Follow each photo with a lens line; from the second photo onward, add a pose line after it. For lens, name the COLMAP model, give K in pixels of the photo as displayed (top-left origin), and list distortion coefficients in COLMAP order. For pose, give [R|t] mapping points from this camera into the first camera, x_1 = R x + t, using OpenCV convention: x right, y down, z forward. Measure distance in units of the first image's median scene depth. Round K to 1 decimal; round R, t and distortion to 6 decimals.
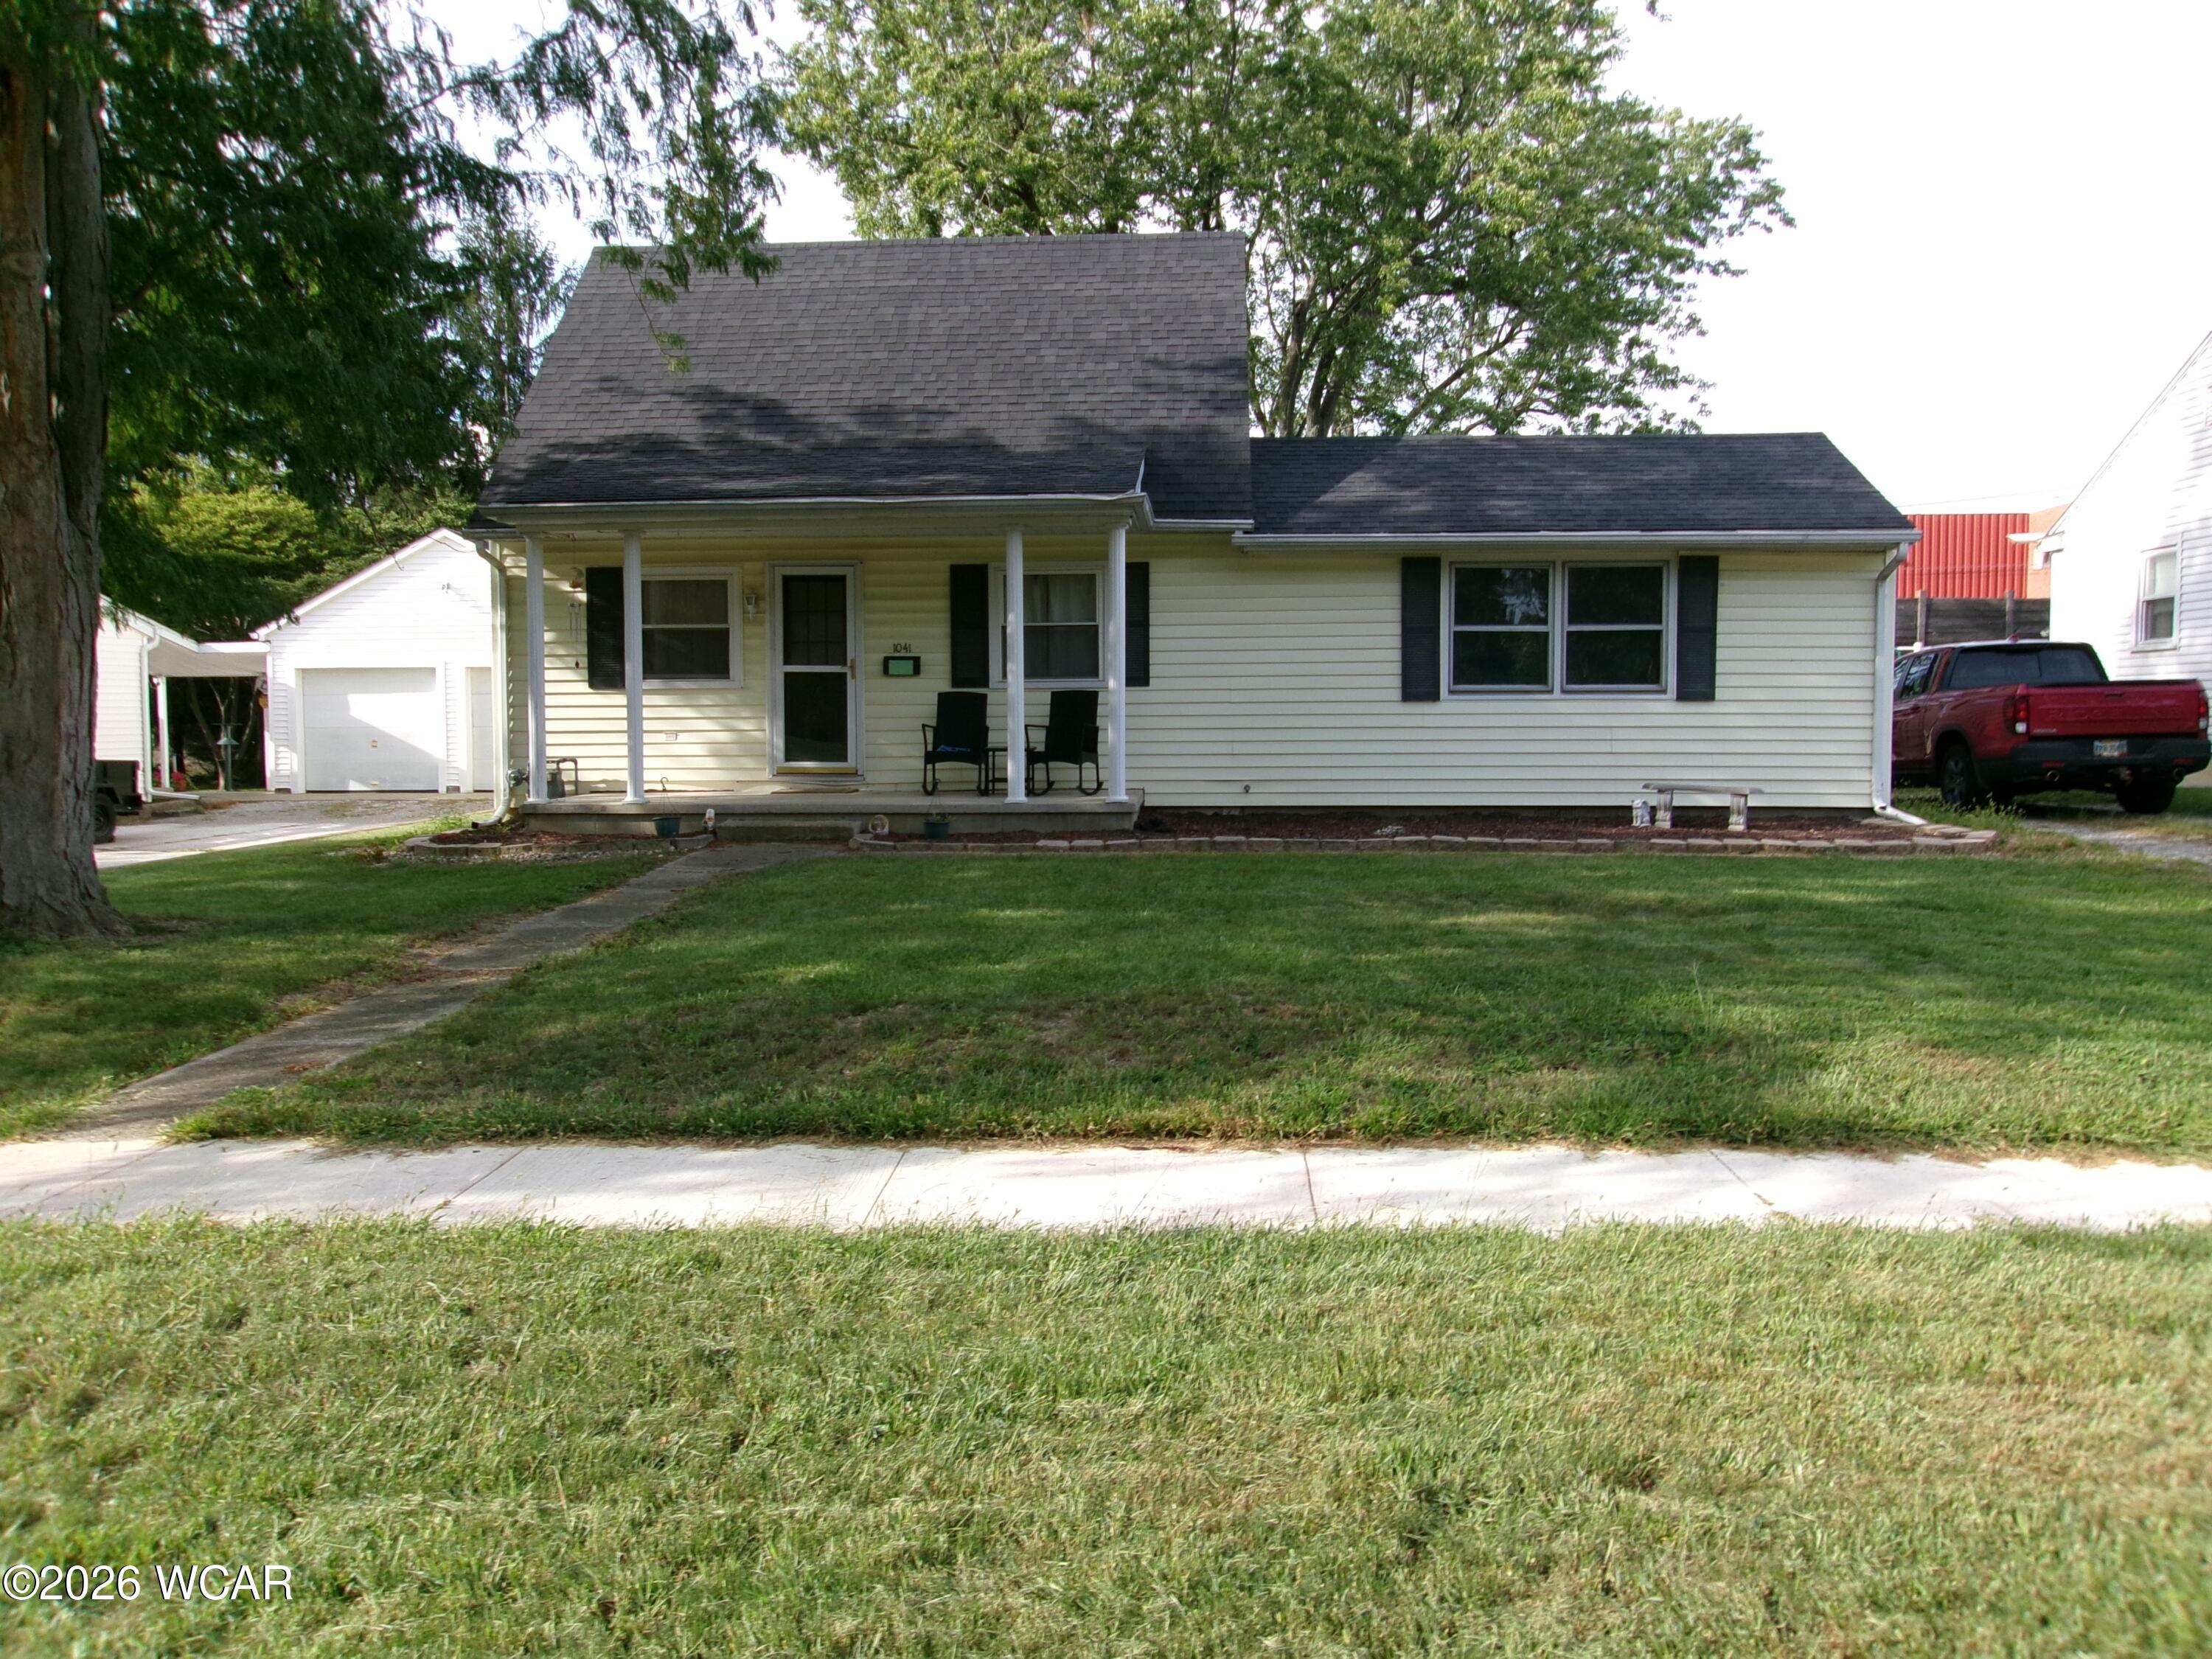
lens RADIAL K [[1747.6, 0, 1108.0], [0, 1747.6, 828.6], [0, 0, 1]] dist [-0.015656, 0.037607]
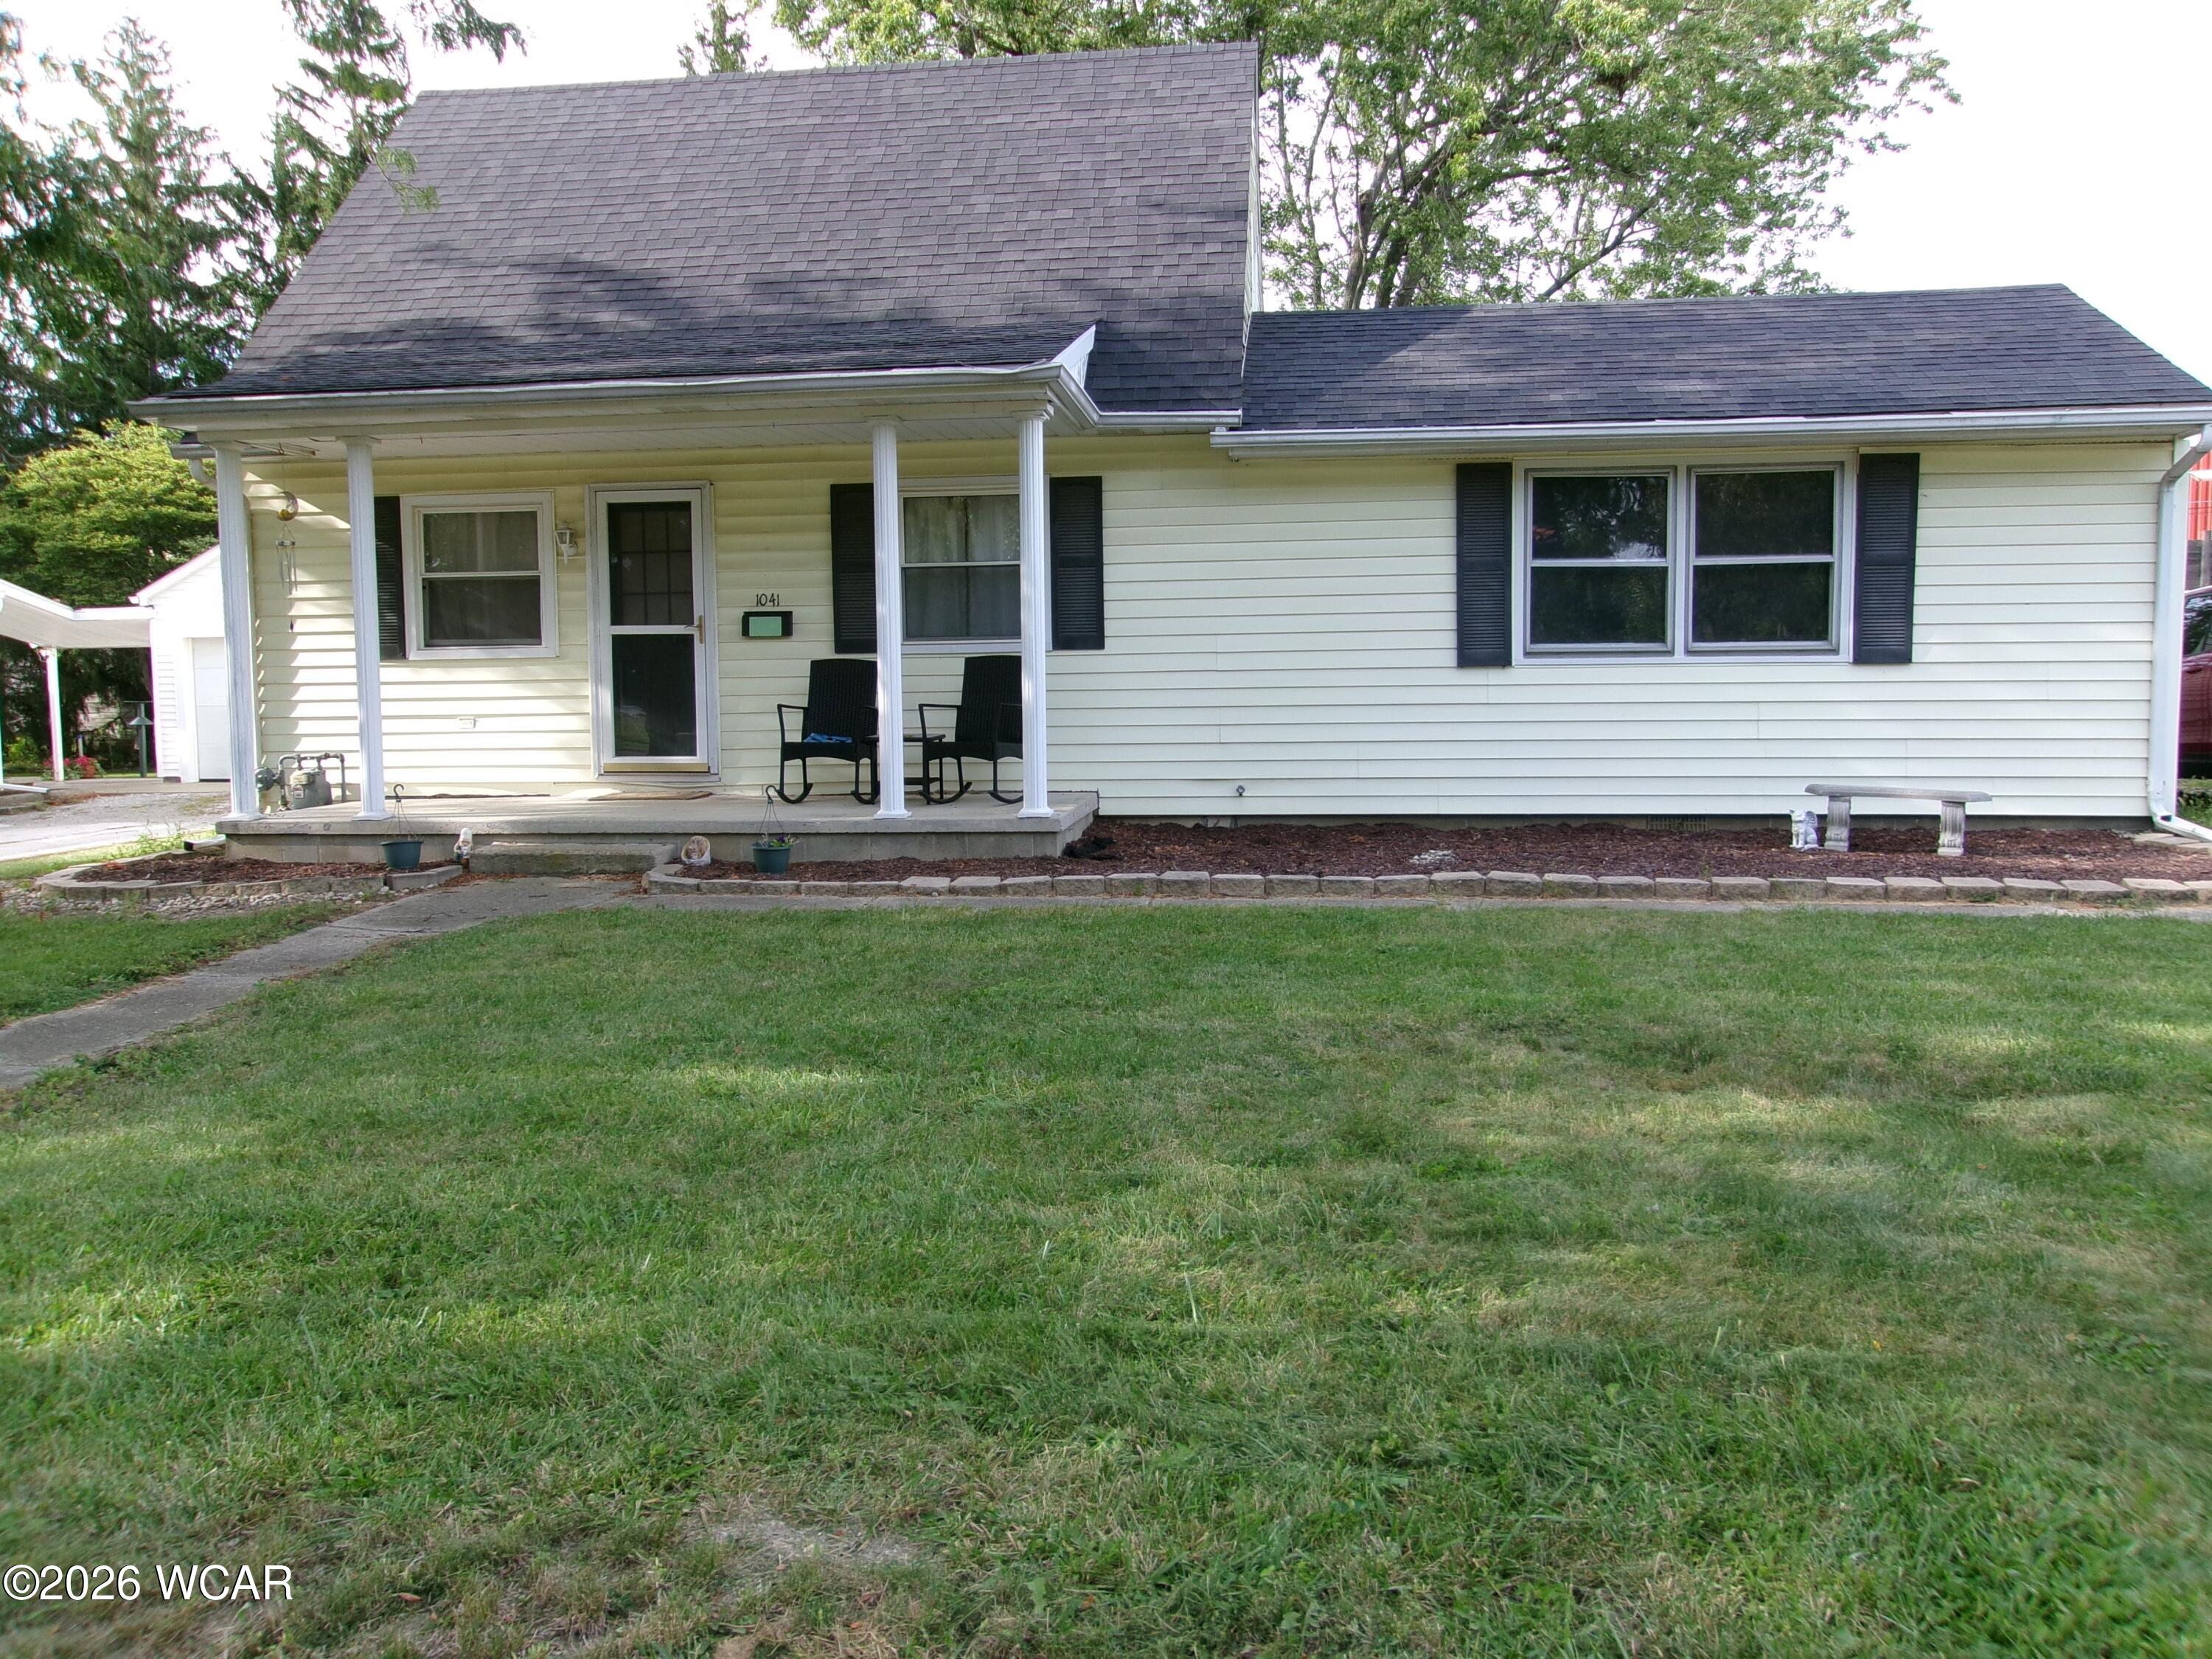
lens RADIAL K [[1747.6, 0, 1099.0], [0, 1747.6, 829.6], [0, 0, 1]] dist [-0.015656, 0.037607]
pose [[0.997824, -0.002175, -0.065903, 0.069408], [0.003568, 0.999773, 0.021027, -0.022458], [0.065842, -0.021216, 0.997604, 0.279751]]
